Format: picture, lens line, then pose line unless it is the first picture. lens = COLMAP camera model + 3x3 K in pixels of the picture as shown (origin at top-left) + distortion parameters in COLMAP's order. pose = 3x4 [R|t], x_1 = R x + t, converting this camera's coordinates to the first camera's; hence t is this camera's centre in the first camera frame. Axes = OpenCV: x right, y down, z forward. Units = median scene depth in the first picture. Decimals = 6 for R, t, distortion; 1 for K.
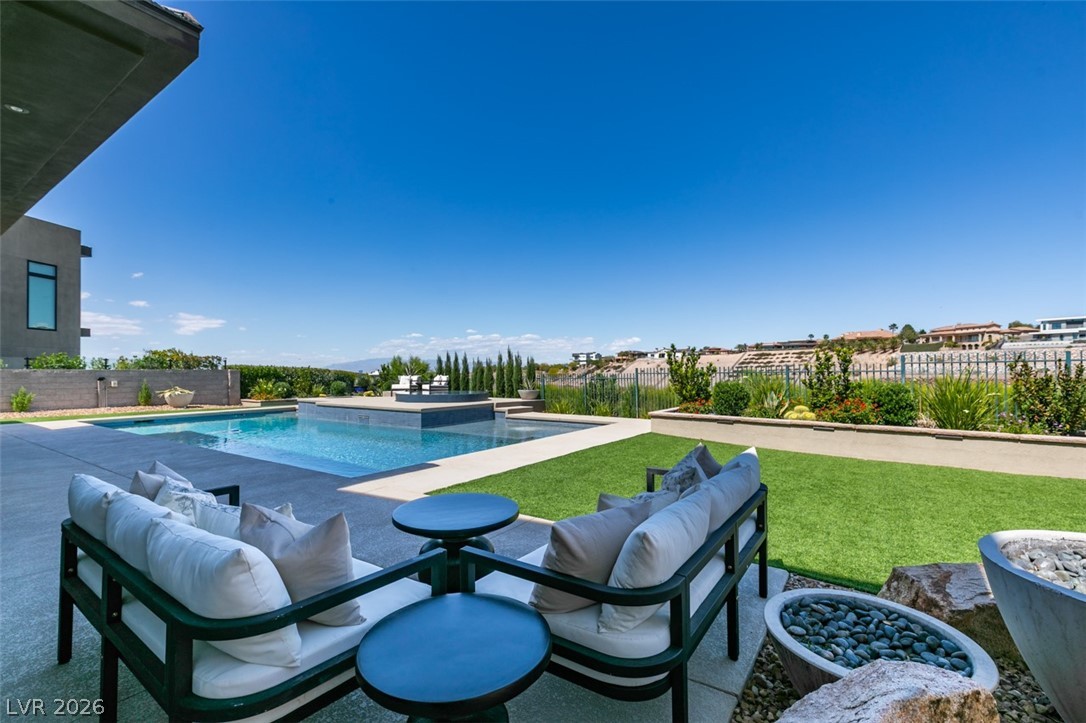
lens RADIAL K [[484.0, 0, 539.9], [0, 484.0, 358.6], [0, 0, 1]] dist [-0.002851, 0.001113]
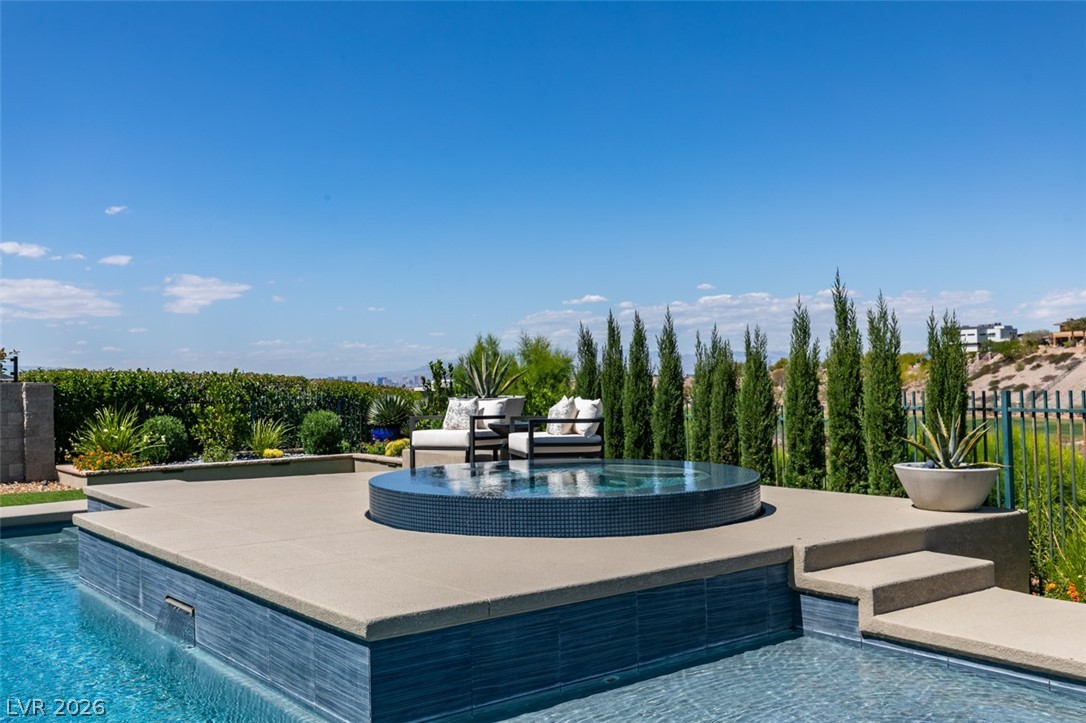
lens RADIAL K [[1028.3, 0, 543.5], [0, 1028.3, 362.1], [0, 0, 1]] dist [0.004853, 0.000000]
pose [[0.955297, -0.018105, -0.295094, -0.046406], [0.022860, 0.999658, 0.012673, 0.006390], [0.294763, -0.018852, 0.955384, 0.394474]]
